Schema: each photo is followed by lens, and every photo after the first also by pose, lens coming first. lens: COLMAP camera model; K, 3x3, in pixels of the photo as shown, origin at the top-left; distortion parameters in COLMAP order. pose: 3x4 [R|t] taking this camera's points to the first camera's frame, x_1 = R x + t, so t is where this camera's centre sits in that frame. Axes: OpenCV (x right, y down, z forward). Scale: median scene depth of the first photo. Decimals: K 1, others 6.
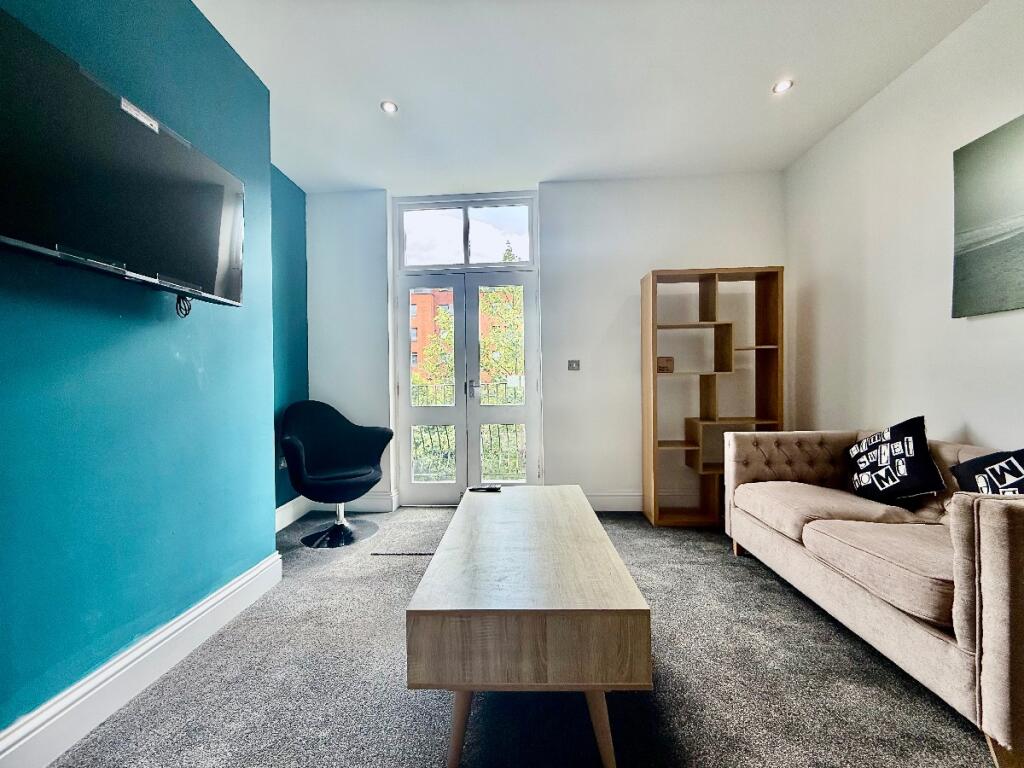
lens RADIAL K [[412.4, 0, 512.0], [0, 412.4, 384.0], [0, 0, 1]] dist [0.002281, 0.003558]
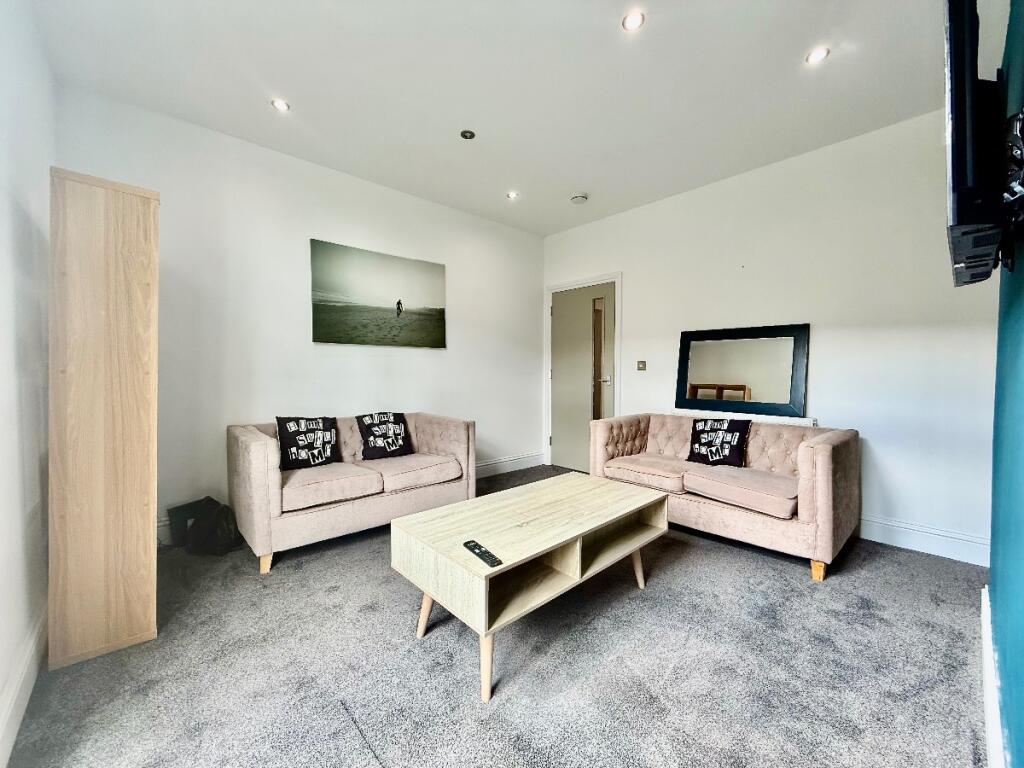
lens RADIAL K [[412.4, 0, 512.0], [0, 412.4, 384.0], [0, 0, 1]] dist [0.002281, 0.003558]
pose [[-0.712984, -0.016606, 0.700984, -0.423632], [0.006679, 0.999513, 0.030472, -0.027120], [-0.701149, 0.026408, -0.712526, 1.097607]]
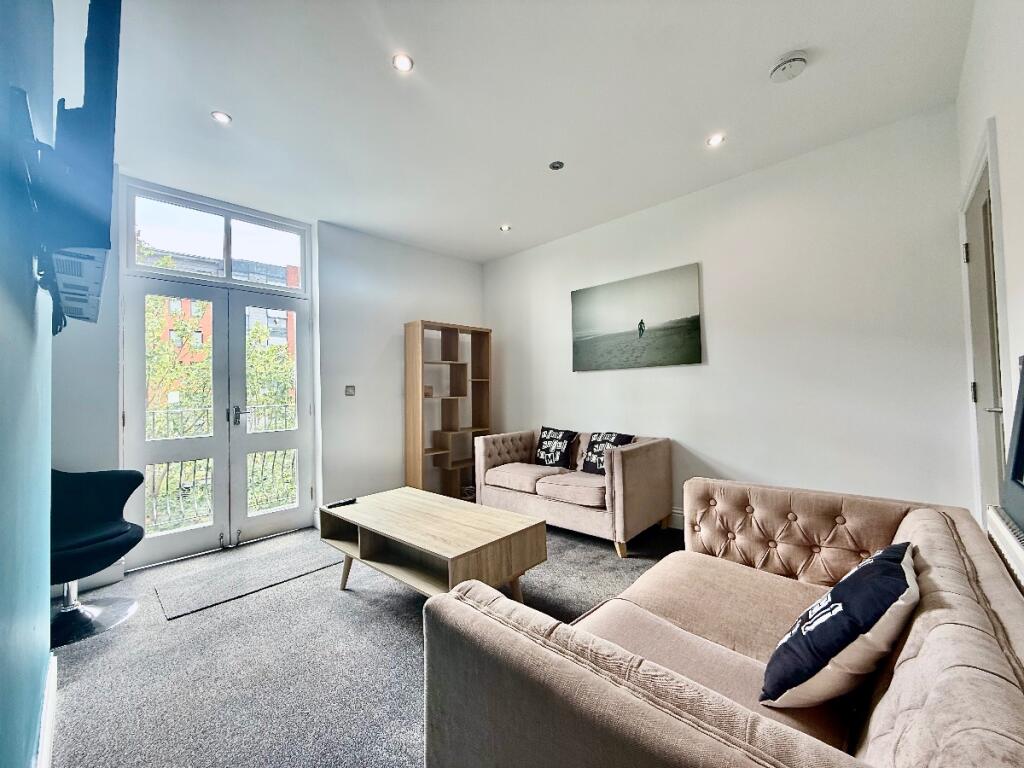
lens RADIAL K [[412.4, 0, 512.0], [0, 412.4, 384.0], [0, 0, 1]] dist [0.002281, 0.003558]
pose [[0.649586, 0.018376, 0.760066, -0.476005], [0.015456, 0.999182, -0.037367, -0.016560], [-0.760131, 0.036021, 0.648770, -0.070781]]
